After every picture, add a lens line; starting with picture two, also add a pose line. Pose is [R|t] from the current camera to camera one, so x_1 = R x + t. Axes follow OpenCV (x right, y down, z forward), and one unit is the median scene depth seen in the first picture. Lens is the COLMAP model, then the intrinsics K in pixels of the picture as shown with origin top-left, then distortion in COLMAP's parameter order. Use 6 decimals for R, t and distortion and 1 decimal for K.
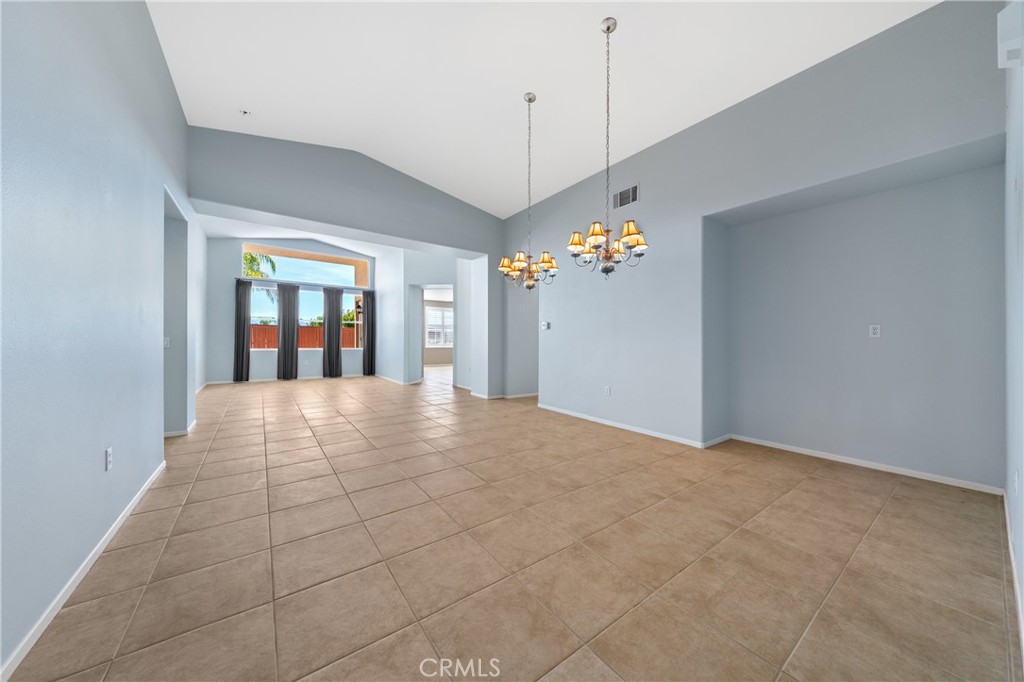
lens RADIAL K [[348.3, 0, 520.4], [0, 348.3, 339.6], [0, 0, 1]] dist [0.001074, -0.000496]
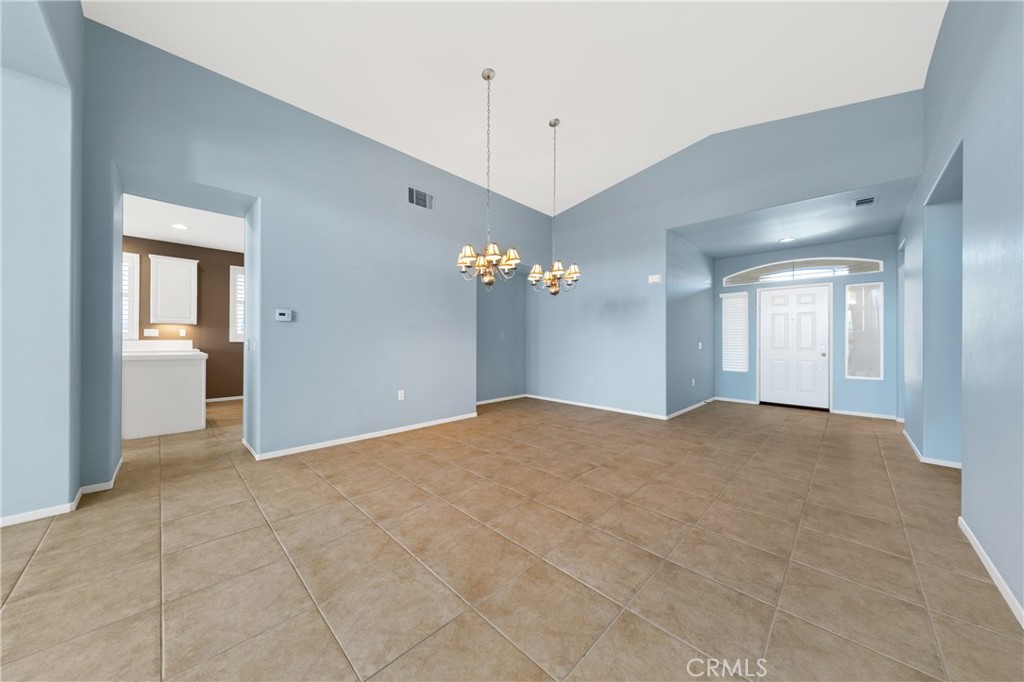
lens RADIAL K [[348.3, 0, 494.0], [0, 348.3, 339.6], [0, 0, 1]] dist [0.001074, -0.000496]
pose [[-0.138290, -0.000925, 0.990391, -0.470769], [-0.003165, 0.999995, 0.000492, -0.000502], [-0.990387, -0.003066, -0.138292, 0.600263]]
